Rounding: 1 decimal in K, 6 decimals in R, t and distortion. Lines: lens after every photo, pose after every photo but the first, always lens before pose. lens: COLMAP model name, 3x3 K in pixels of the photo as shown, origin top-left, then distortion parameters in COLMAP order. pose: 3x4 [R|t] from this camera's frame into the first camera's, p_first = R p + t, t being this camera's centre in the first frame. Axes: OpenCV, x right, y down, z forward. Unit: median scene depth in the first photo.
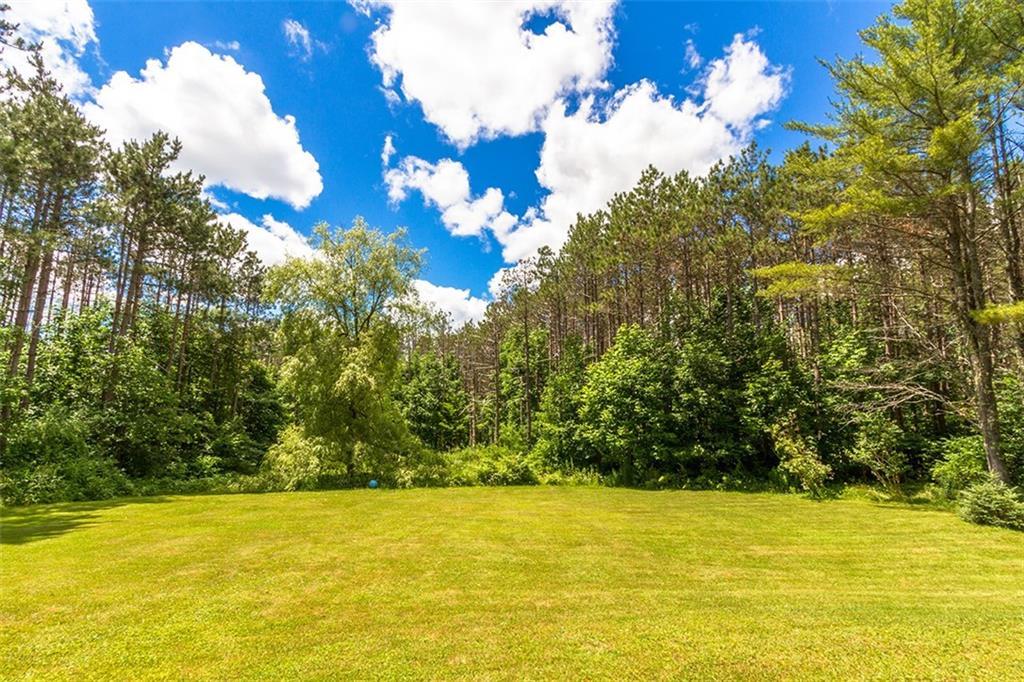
lens RADIAL K [[461.2, 0, 507.5], [0, 461.2, 355.9], [0, 0, 1]] dist [0.003003, -0.000319]
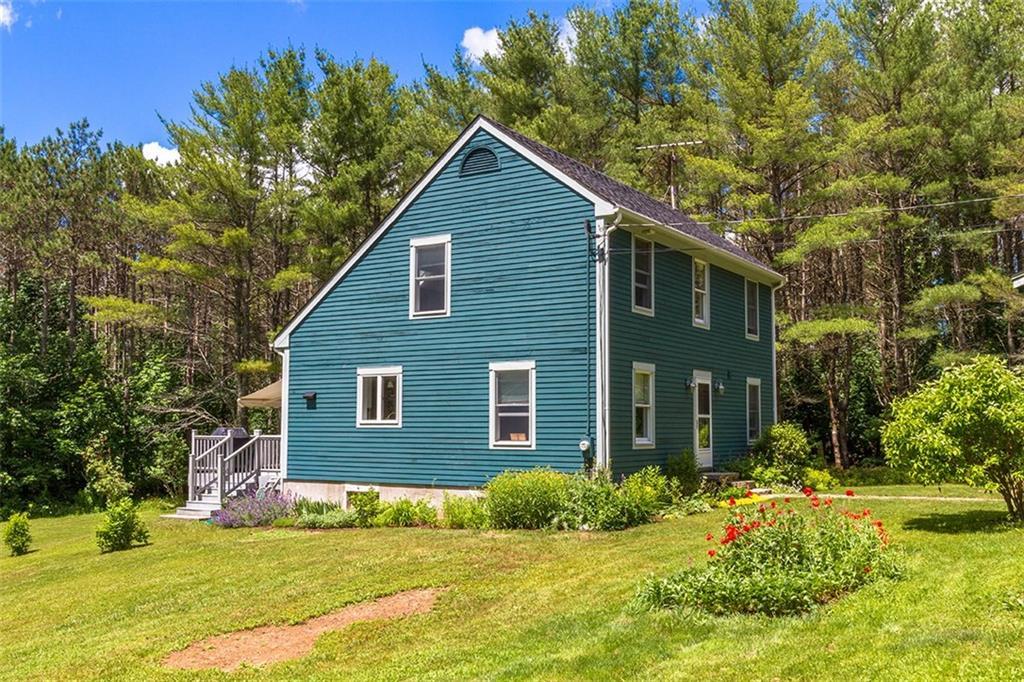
lens RADIAL K [[988.3, 0, 512.0], [0, 988.3, 341.0], [0, 0, 1]] dist [0.006422, 0.004370]
pose [[0.548757, 0.049012, 0.834544, -0.707122], [-0.098182, 0.995150, 0.006116, -0.180165], [-0.830197, -0.085293, 0.550907, -0.915279]]
